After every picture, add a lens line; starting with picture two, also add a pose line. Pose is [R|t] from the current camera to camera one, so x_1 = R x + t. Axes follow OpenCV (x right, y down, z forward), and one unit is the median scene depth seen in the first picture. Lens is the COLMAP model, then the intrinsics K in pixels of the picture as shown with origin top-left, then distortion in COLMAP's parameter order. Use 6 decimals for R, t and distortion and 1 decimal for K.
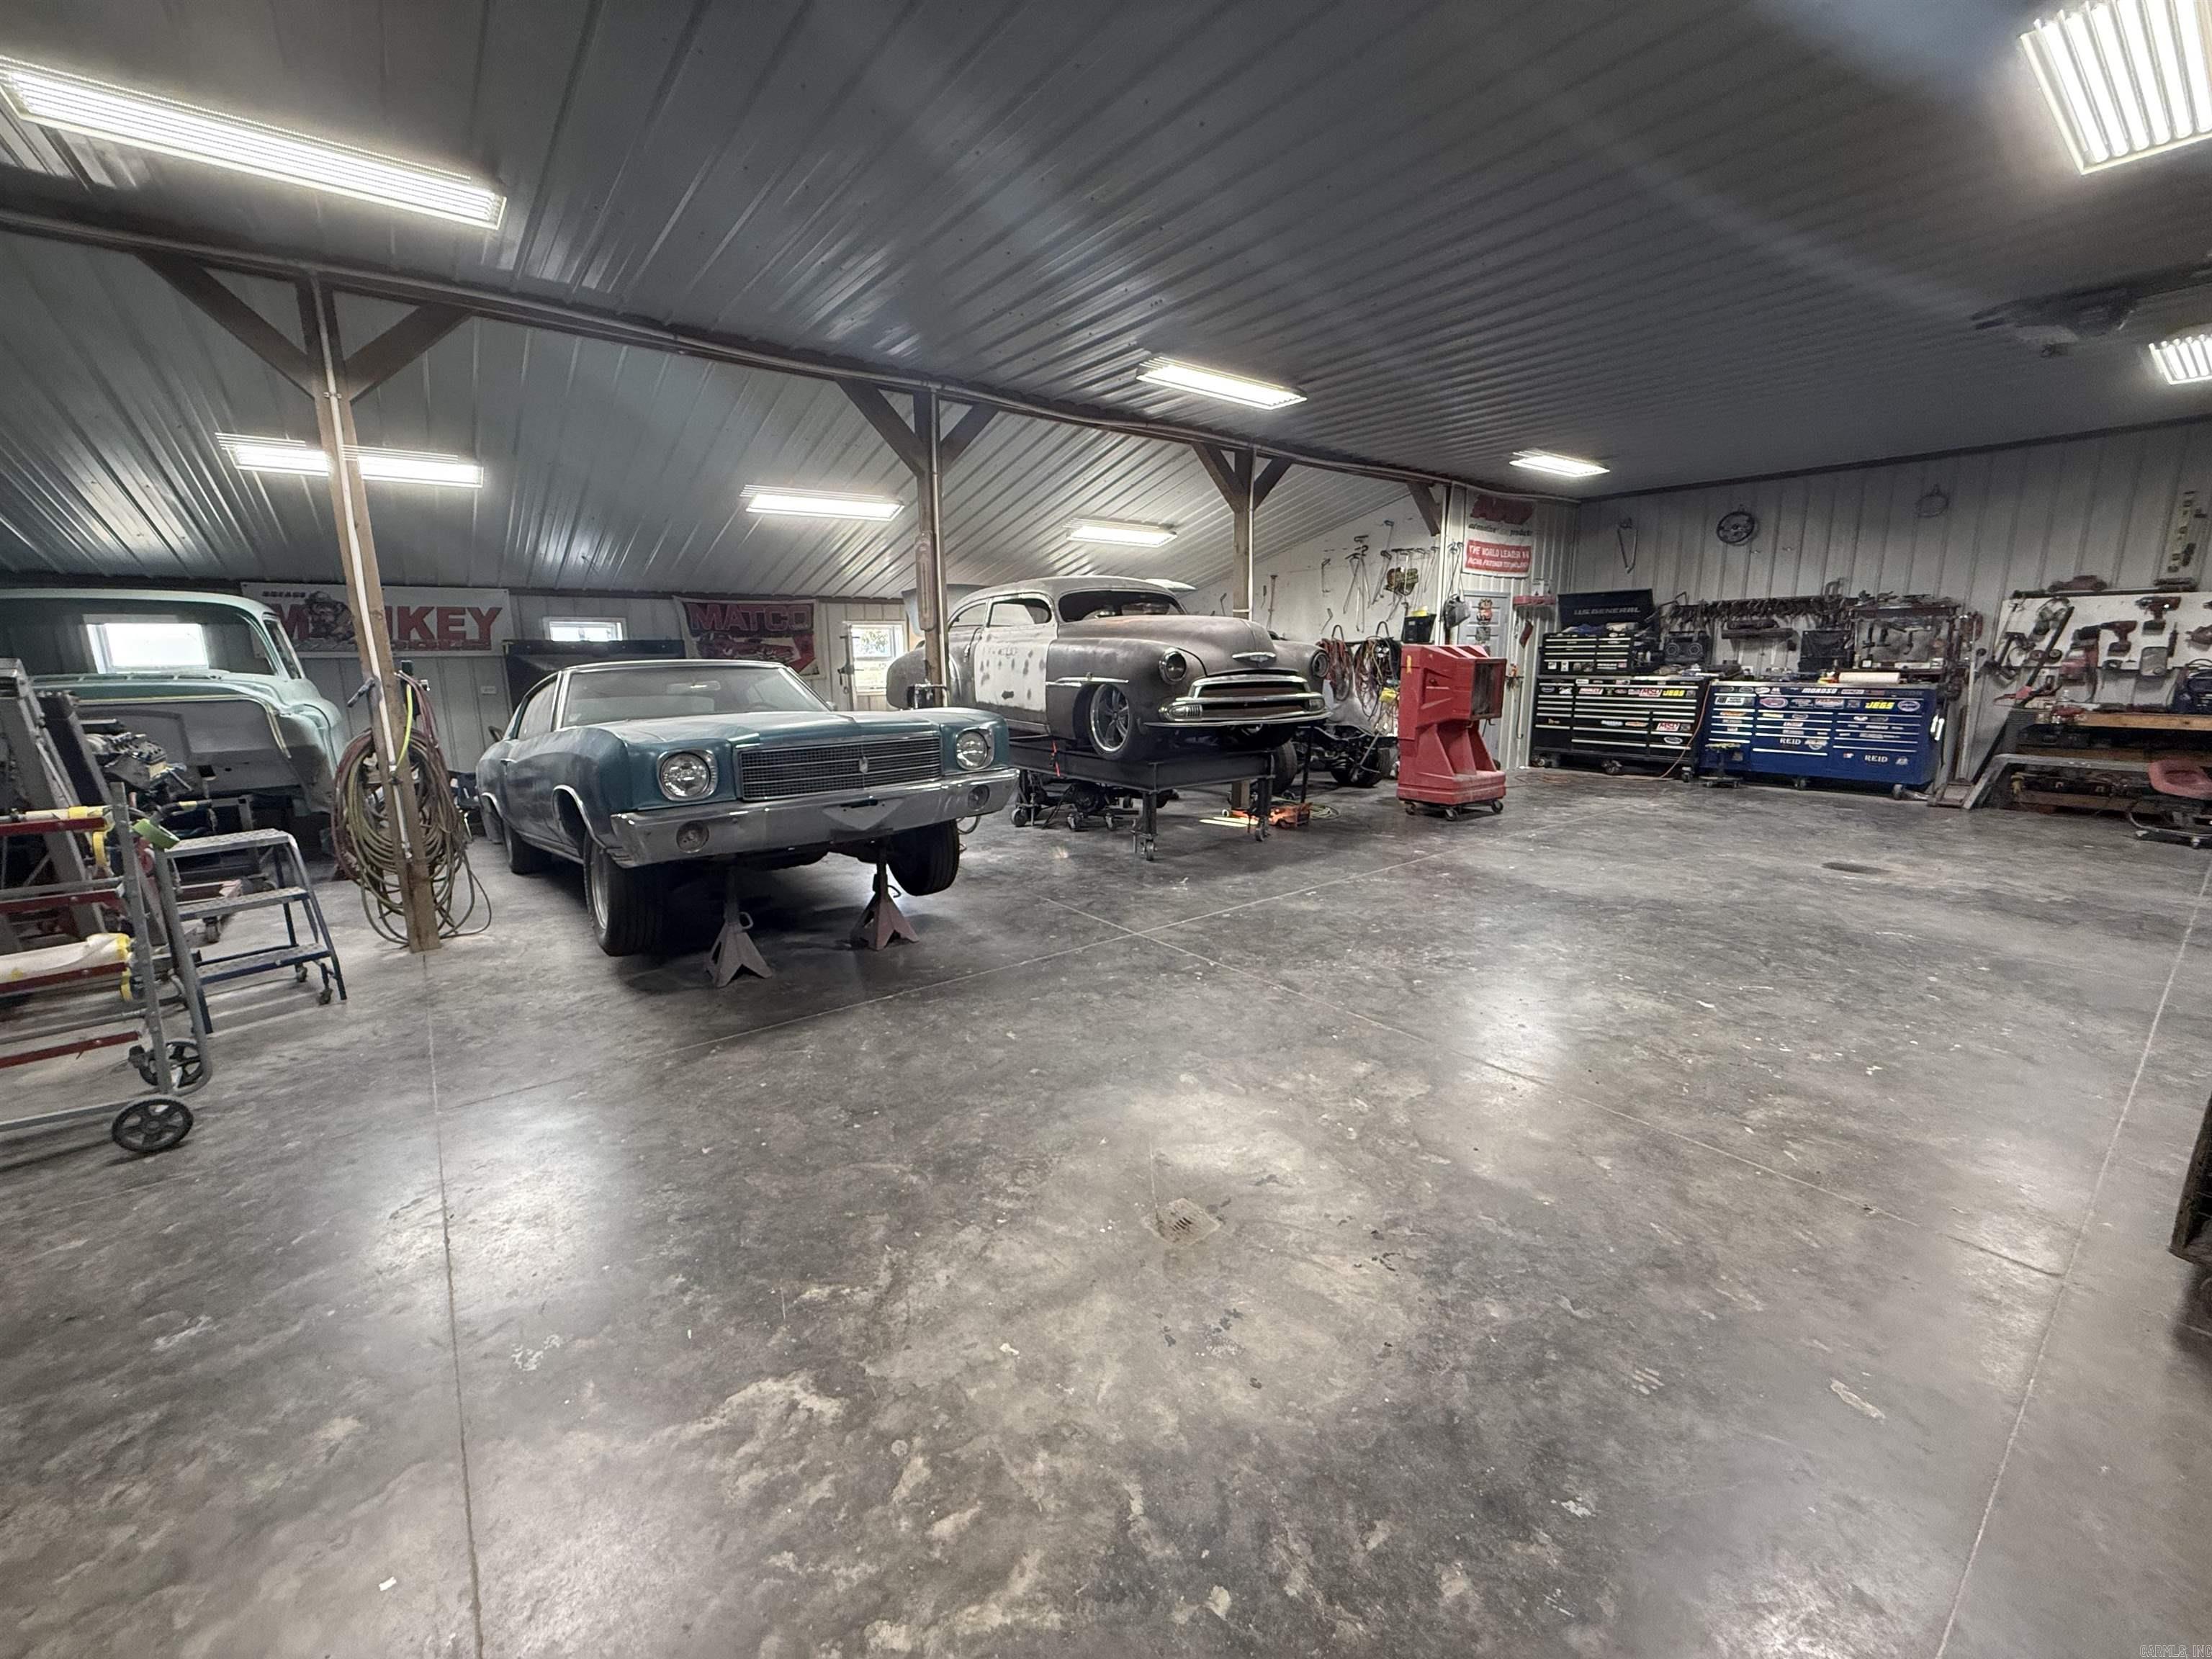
lens RADIAL K [[880.9, 0, 1105.3], [0, 880.9, 823.4], [0, 0, 1]] dist [0.001656, -0.000334]
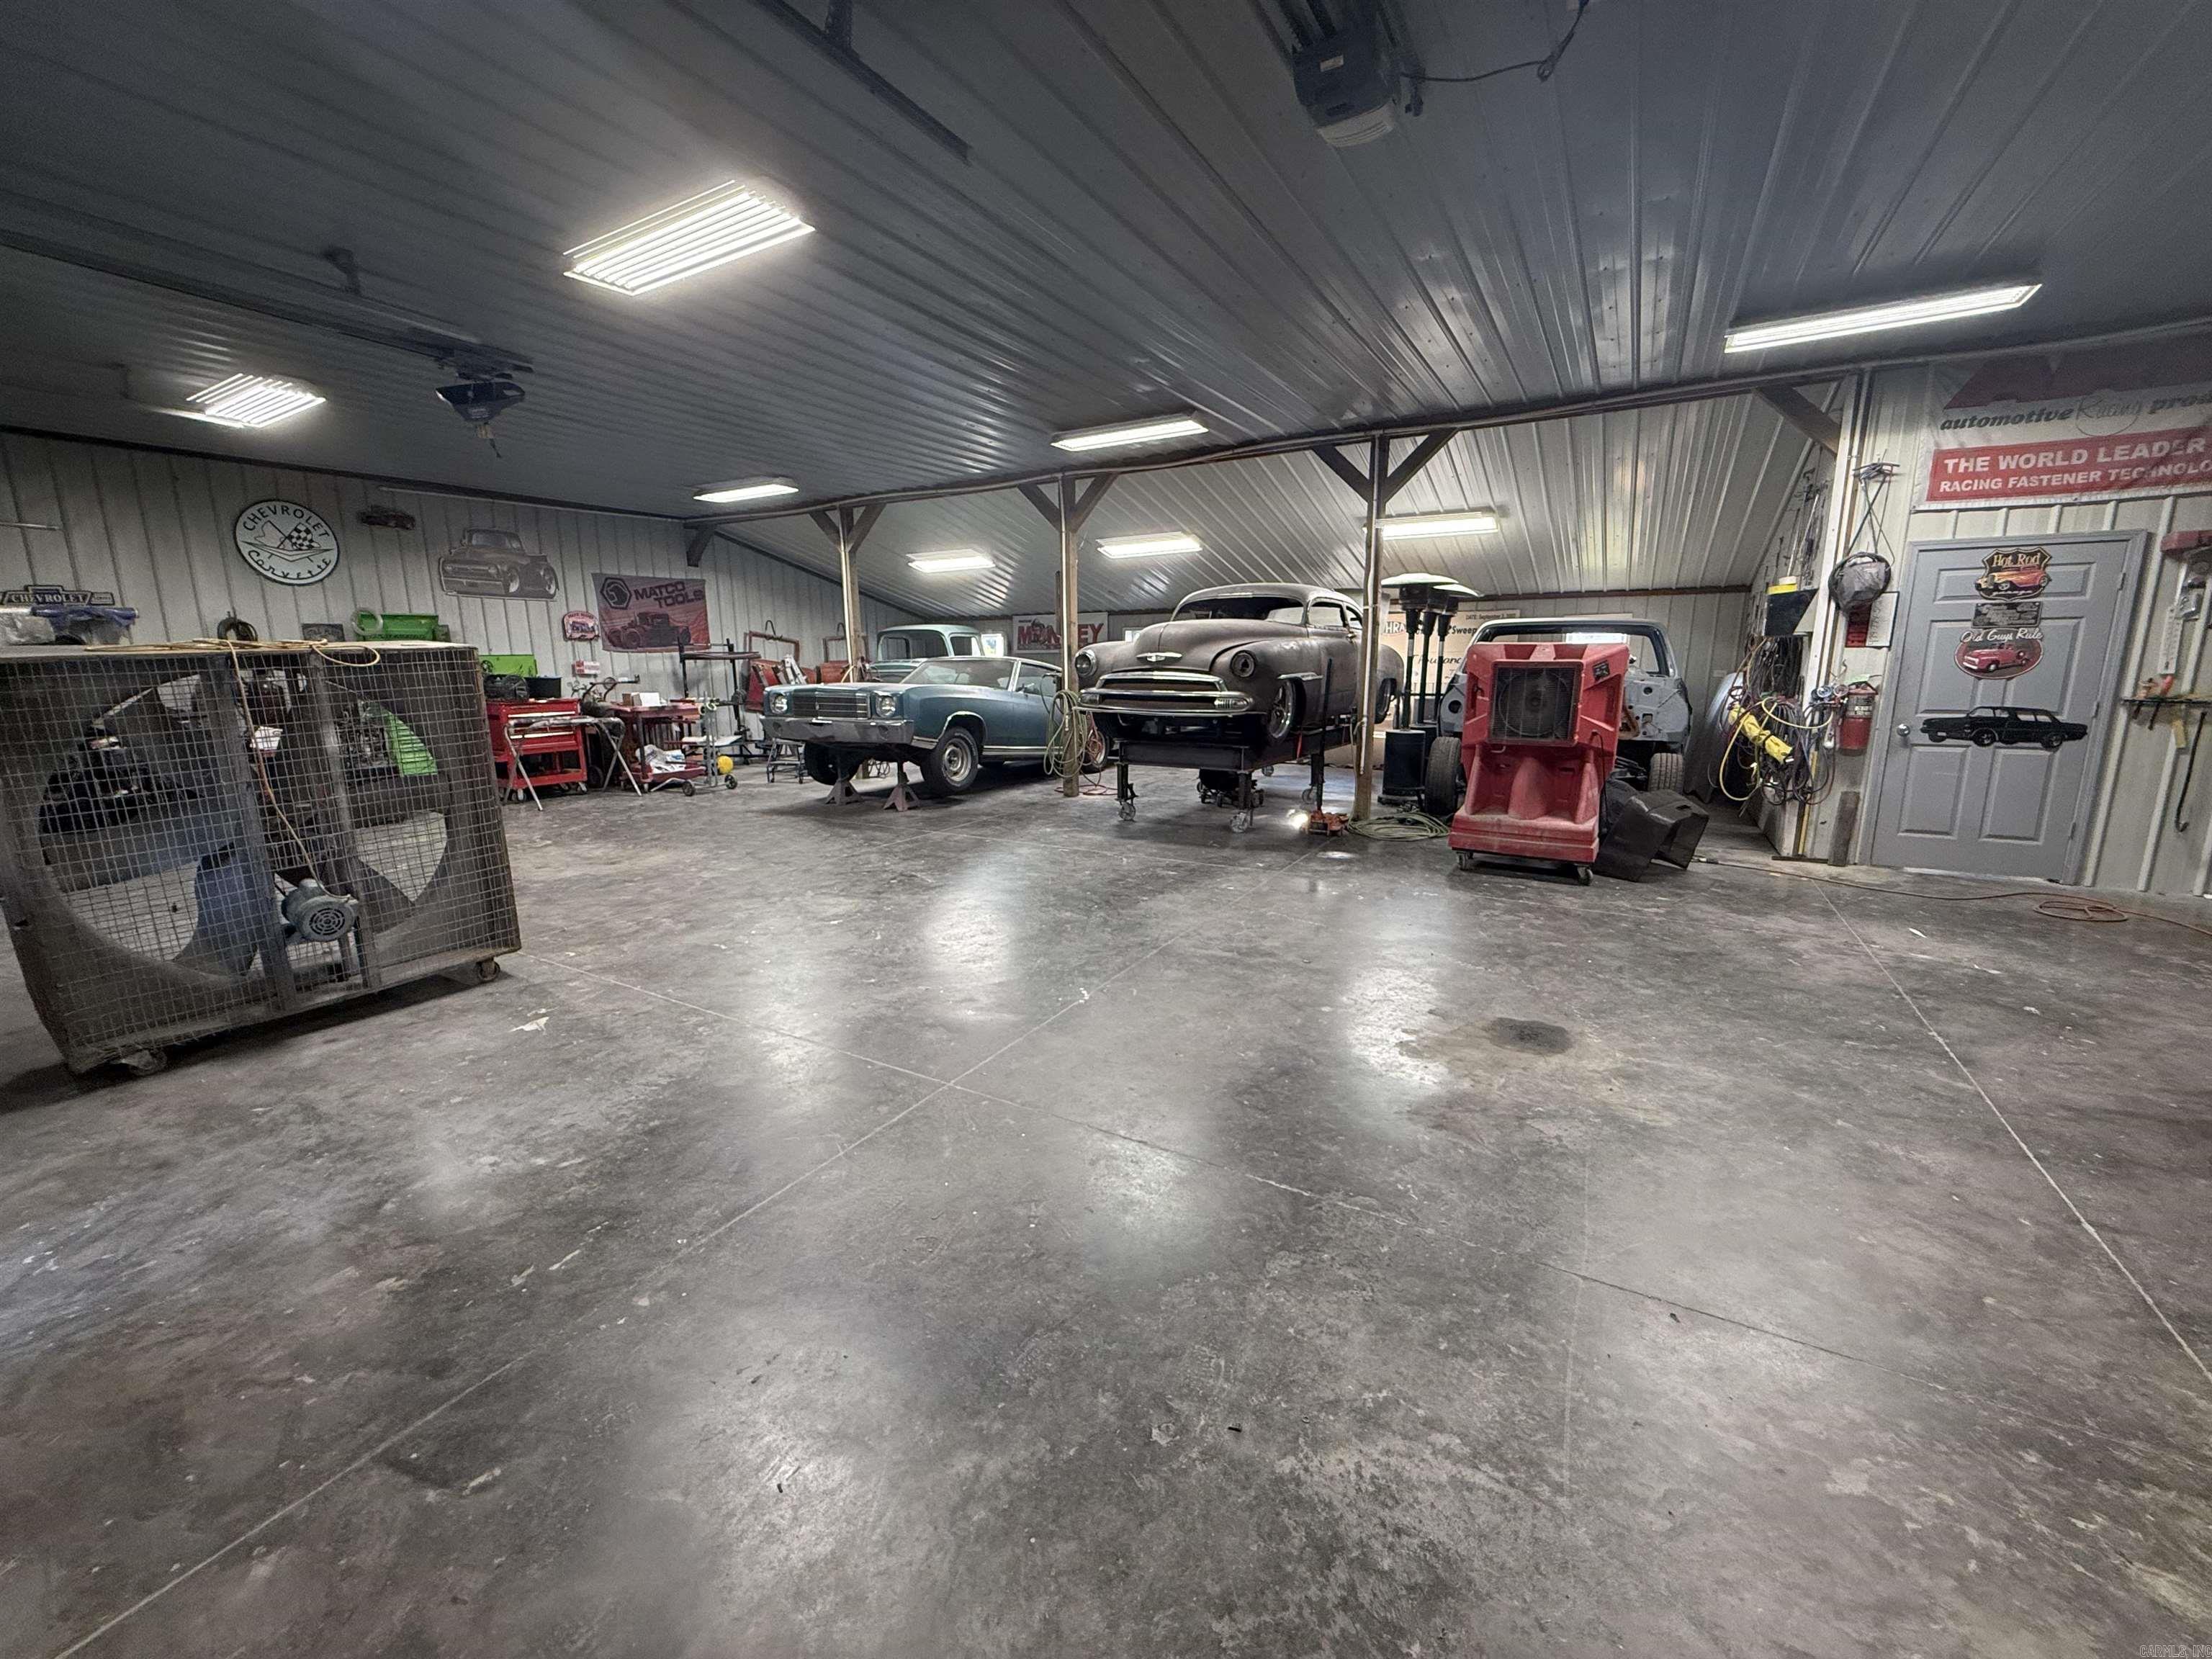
lens RADIAL K [[880.9, 0, 1104.1], [0, 880.9, 827.7], [0, 0, 1]] dist [0.001656, -0.000334]
pose [[0.373591, 0.185115, -0.908935, 1.105738], [-0.172277, 0.976683, 0.128103, -0.095635], [0.911455, 0.108730, 0.396771, 0.452659]]
